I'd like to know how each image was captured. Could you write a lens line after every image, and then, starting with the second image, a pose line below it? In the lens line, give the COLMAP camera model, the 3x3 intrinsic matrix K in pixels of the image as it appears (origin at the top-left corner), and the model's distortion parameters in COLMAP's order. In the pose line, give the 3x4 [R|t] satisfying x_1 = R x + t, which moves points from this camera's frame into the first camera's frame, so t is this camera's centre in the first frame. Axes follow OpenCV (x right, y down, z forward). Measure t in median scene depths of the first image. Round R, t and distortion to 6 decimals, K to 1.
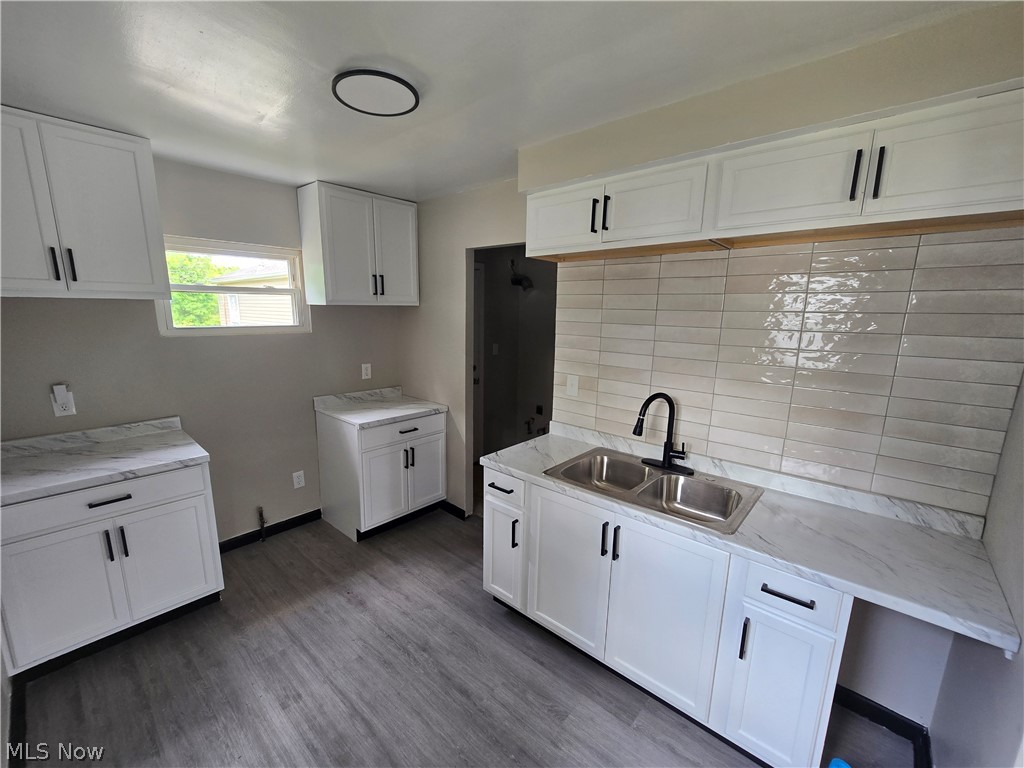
lens RADIAL K [[406.4, 0, 512.0], [0, 406.4, 384.0], [0, 0, 1]] dist [0.000053, 0.000532]
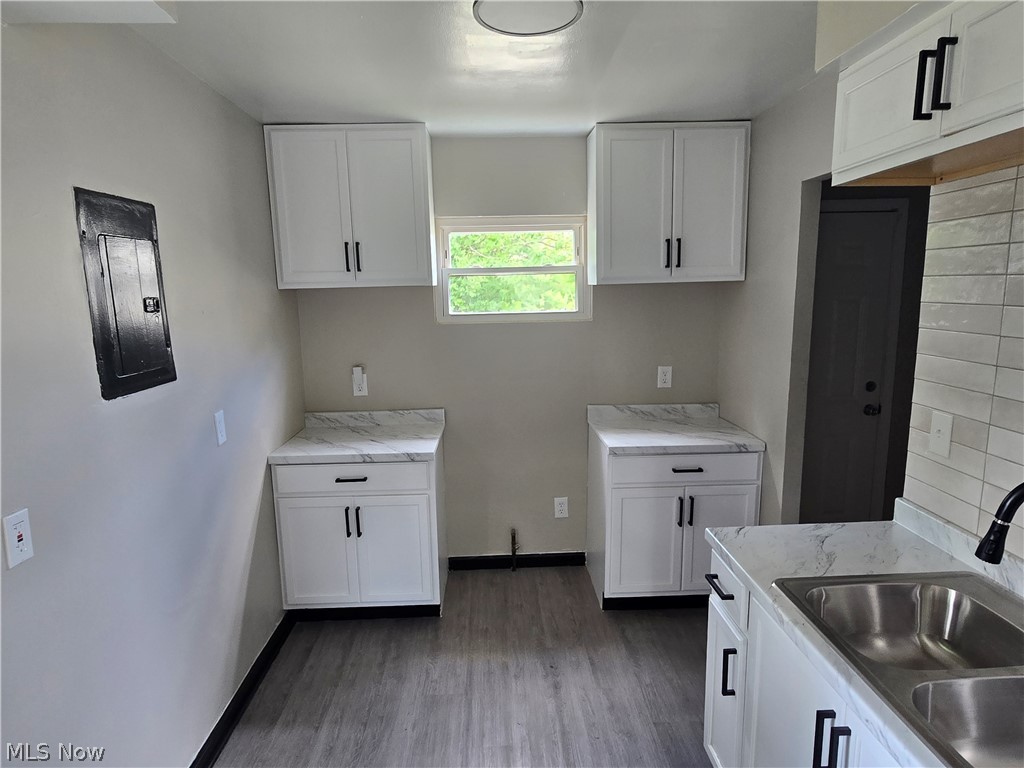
lens RADIAL K [[601.6, 0, 512.0], [0, 601.6, 384.0], [0, 0, 1]] dist [0.001332, -0.000001]
pose [[0.715848, 0.081514, -0.693482, 0.254086], [-0.096741, 0.995162, 0.017114, -0.016780], [0.691522, 0.054837, 0.720271, 0.110631]]
